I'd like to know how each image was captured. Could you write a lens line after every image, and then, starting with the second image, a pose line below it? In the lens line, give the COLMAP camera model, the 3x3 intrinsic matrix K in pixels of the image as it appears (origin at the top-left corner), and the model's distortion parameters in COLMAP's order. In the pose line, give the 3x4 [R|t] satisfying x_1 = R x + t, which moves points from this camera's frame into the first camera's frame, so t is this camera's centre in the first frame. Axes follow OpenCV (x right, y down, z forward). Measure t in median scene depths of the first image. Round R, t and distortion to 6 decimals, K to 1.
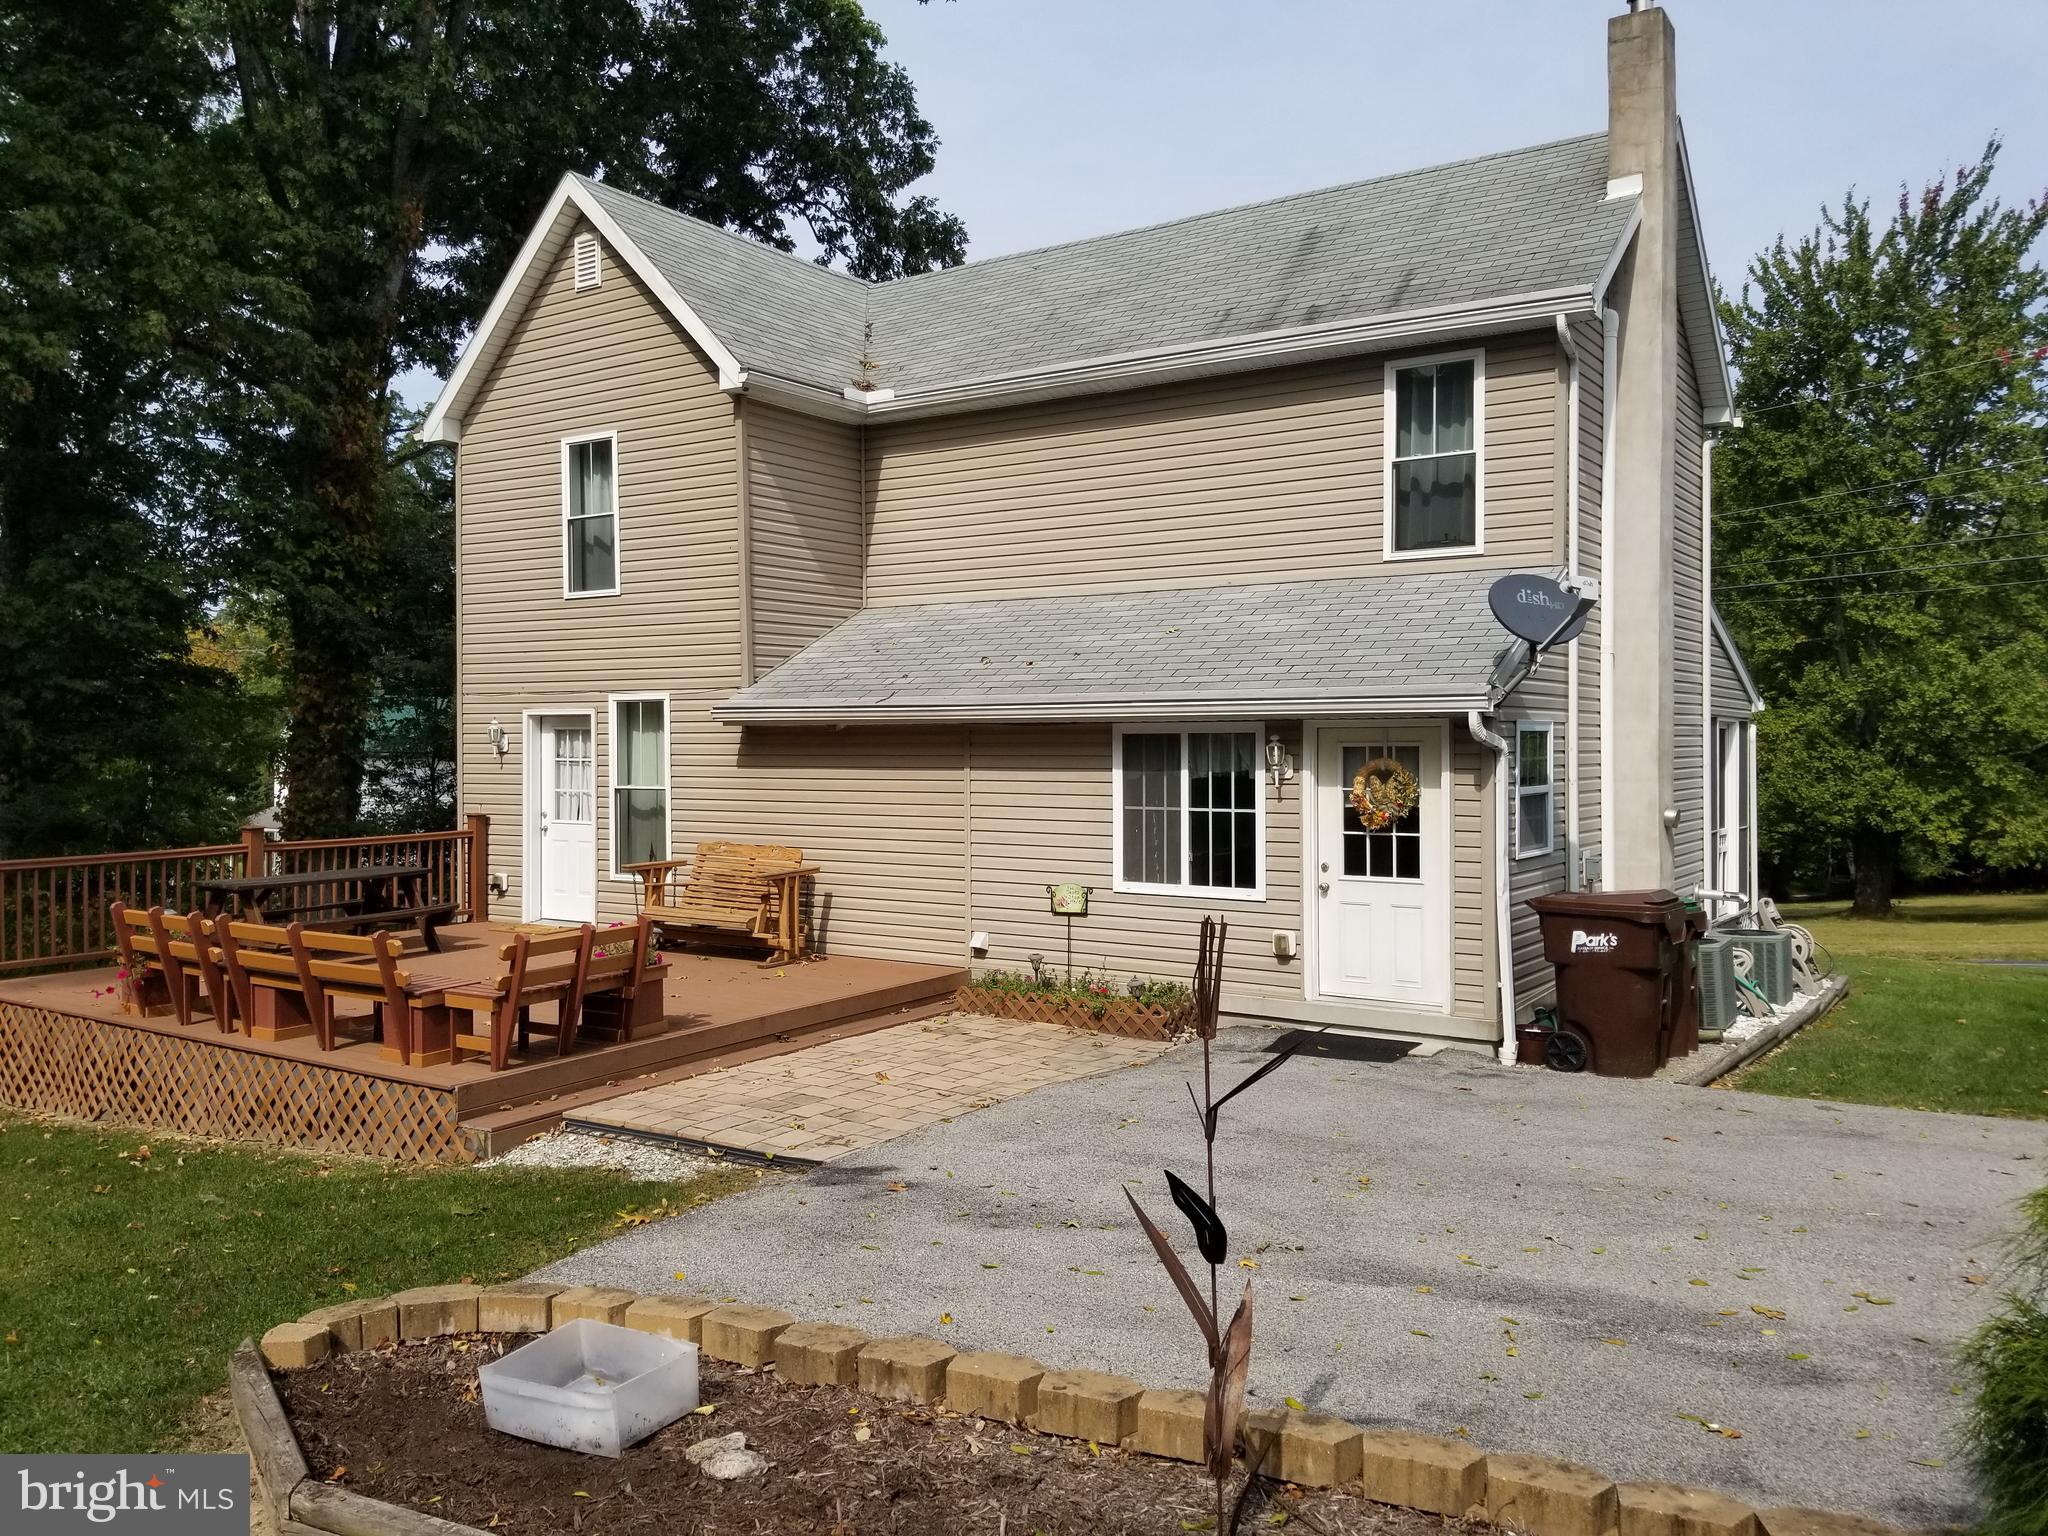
lens RADIAL K [[1609.1, 0, 1030.7], [0, 1609.1, 764.3], [0, 0, 1]] dist [0.048898, -0.089681]
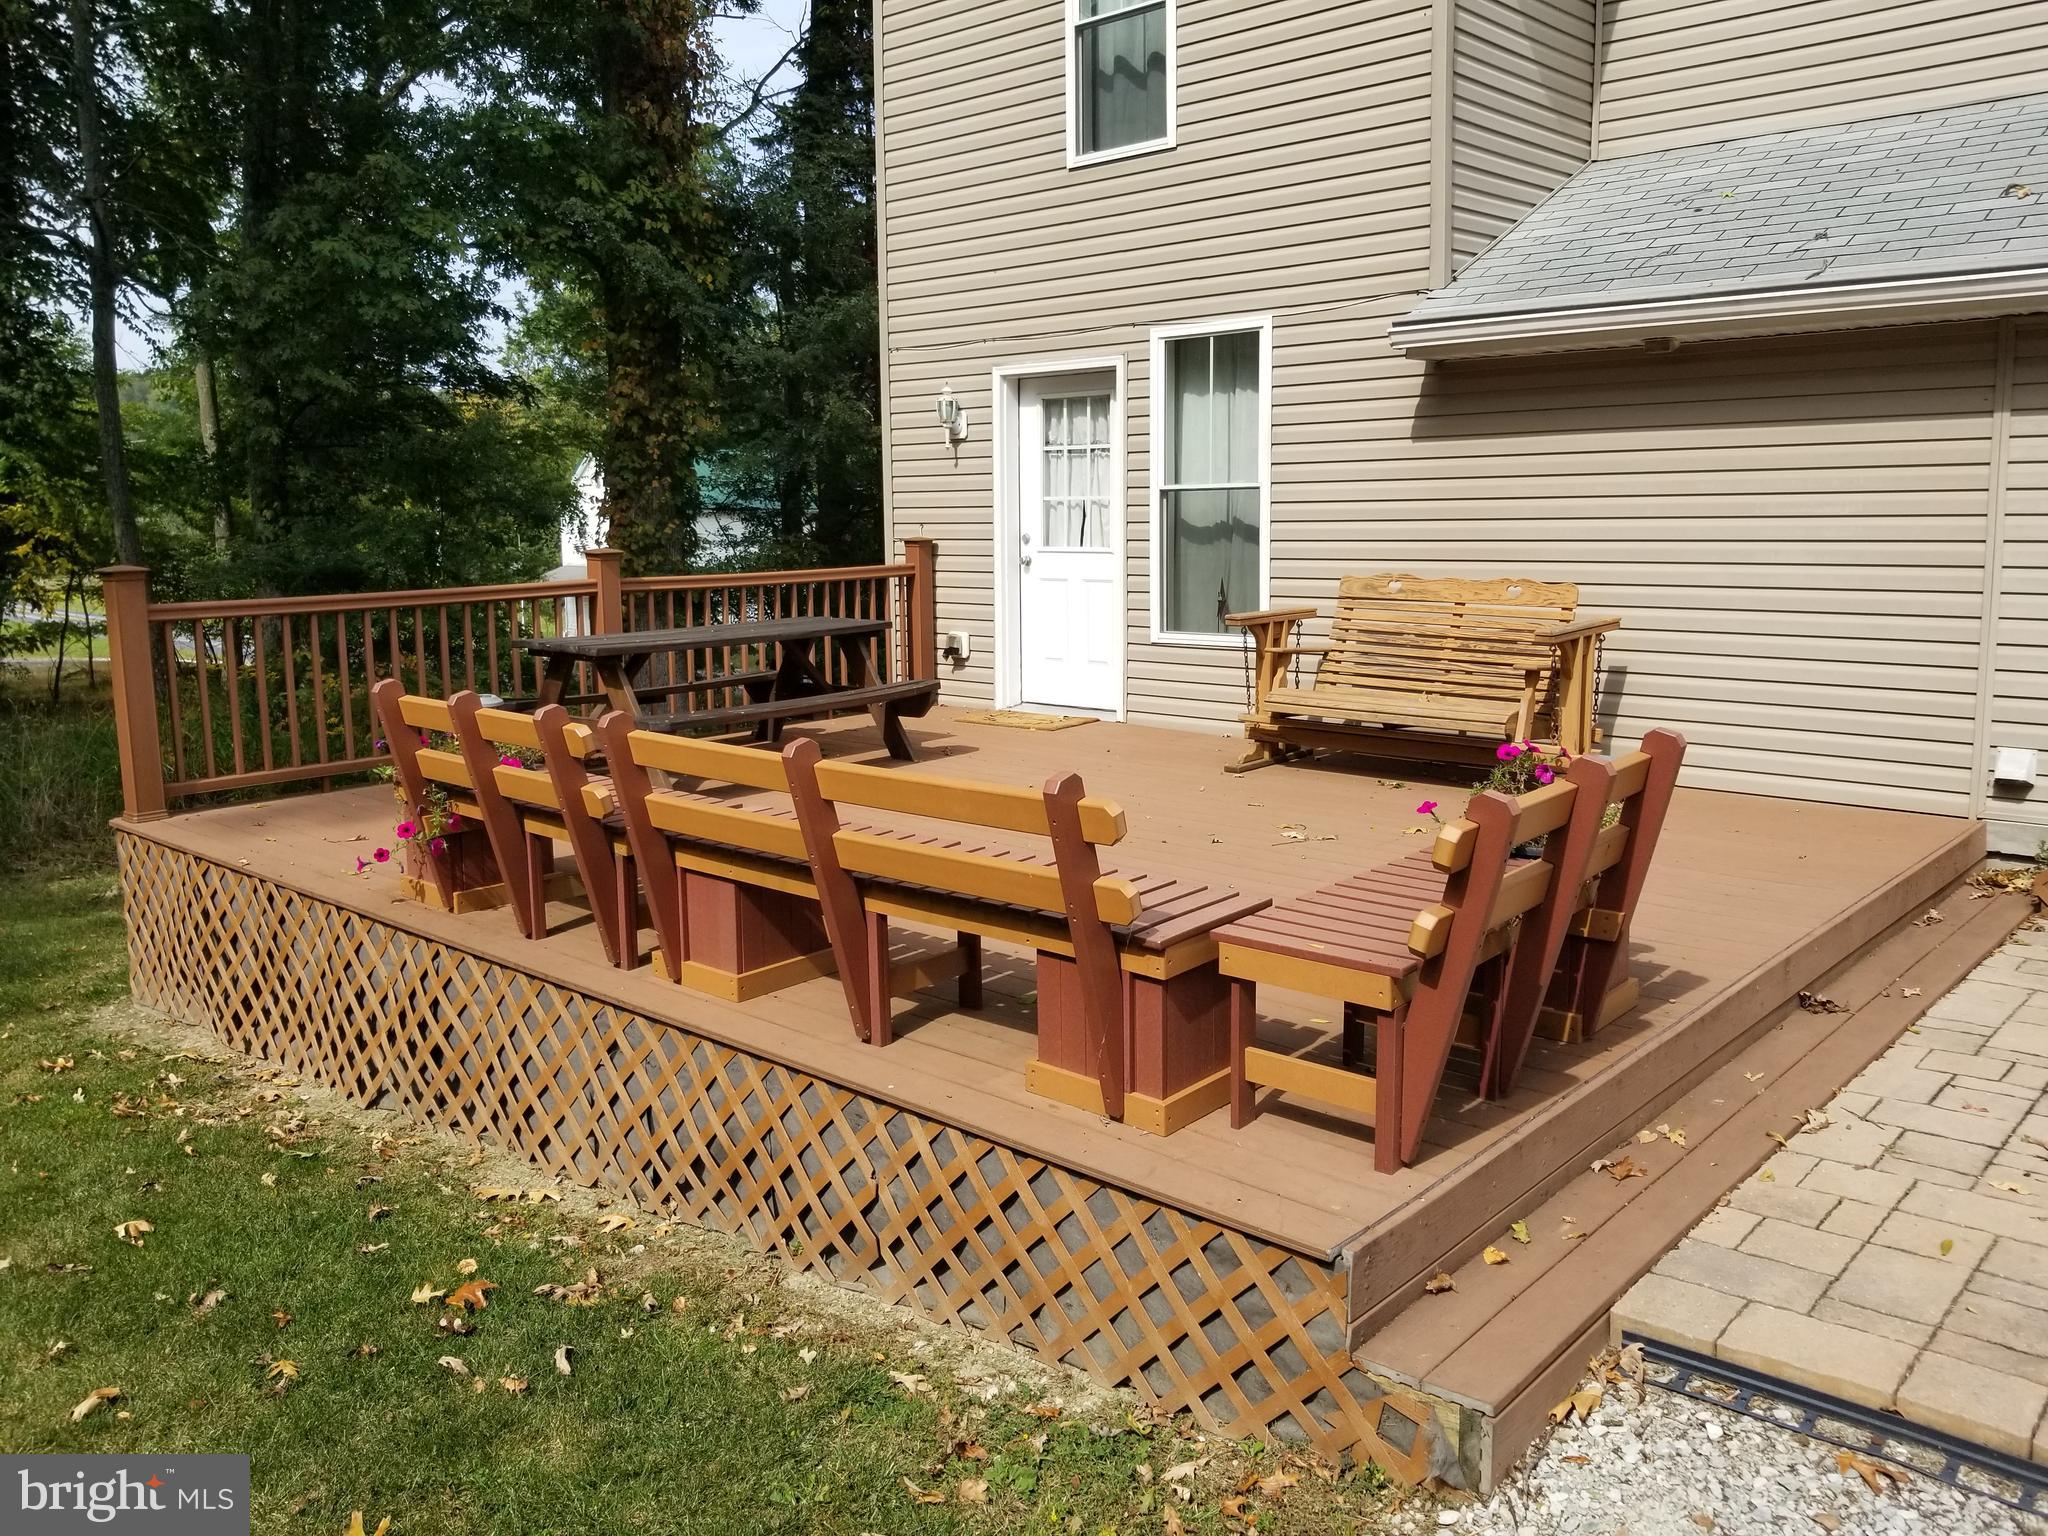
lens RADIAL K [[1609.1, 0, 1033.3], [0, 1609.1, 748.1], [0, 0, 1]] dist [0.048898, -0.089681]
pose [[0.989056, 0.013104, -0.146956, -0.233872], [0.006413, 0.991288, 0.131557, 0.033671], [0.147400, -0.131060, 0.980355, 0.428101]]
